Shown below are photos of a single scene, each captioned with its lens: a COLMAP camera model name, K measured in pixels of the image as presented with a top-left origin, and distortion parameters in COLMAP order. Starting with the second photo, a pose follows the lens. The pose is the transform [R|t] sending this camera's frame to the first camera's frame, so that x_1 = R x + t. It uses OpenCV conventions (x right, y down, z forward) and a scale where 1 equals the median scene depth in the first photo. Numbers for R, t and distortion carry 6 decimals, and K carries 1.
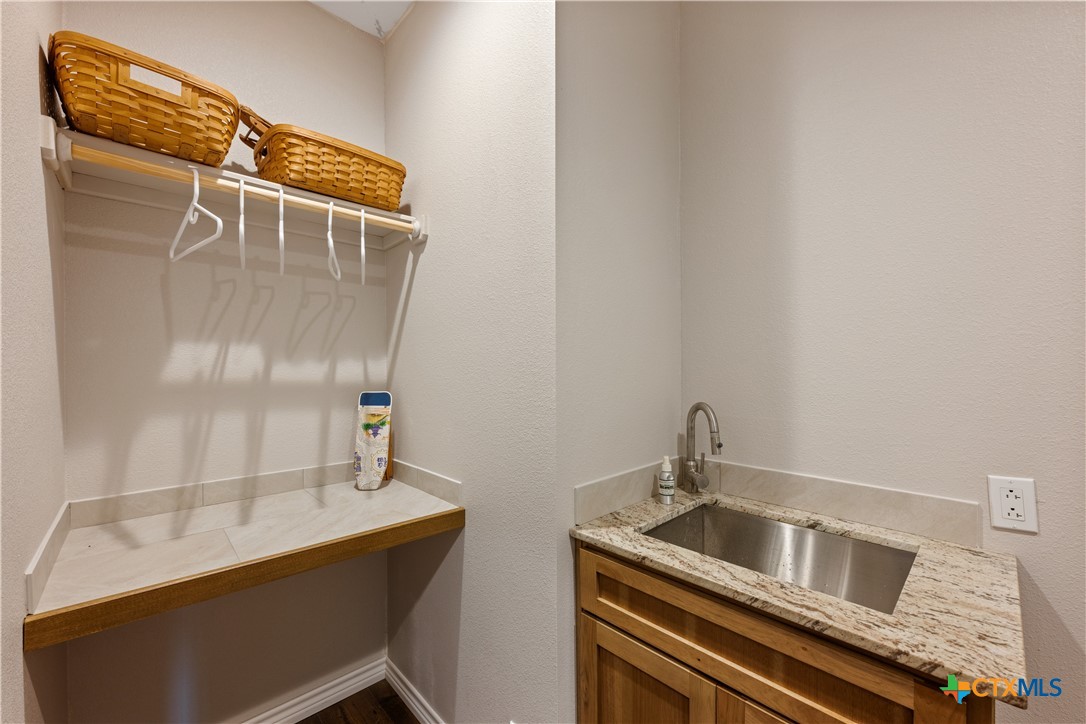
lens RADIAL K [[430.5, 0, 549.3], [0, 430.5, 369.7], [0, 0, 1]] dist [-0.000125, -0.000319]
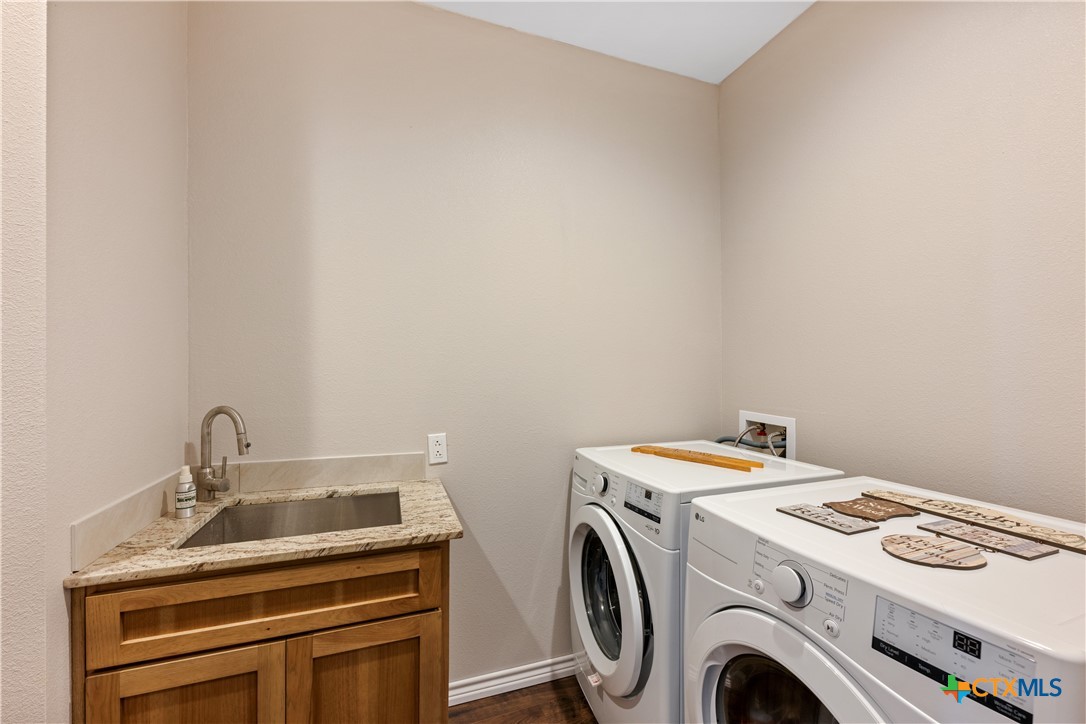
lens RADIAL K [[430.5, 0, 539.9], [0, 430.5, 368.5], [0, 0, 1]] dist [-0.000125, -0.000319]
pose [[0.408559, 0.010543, 0.912671, -0.353413], [-0.000859, 0.999937, -0.011166, -0.000937], [-0.912731, 0.003779, 0.408543, -0.105477]]
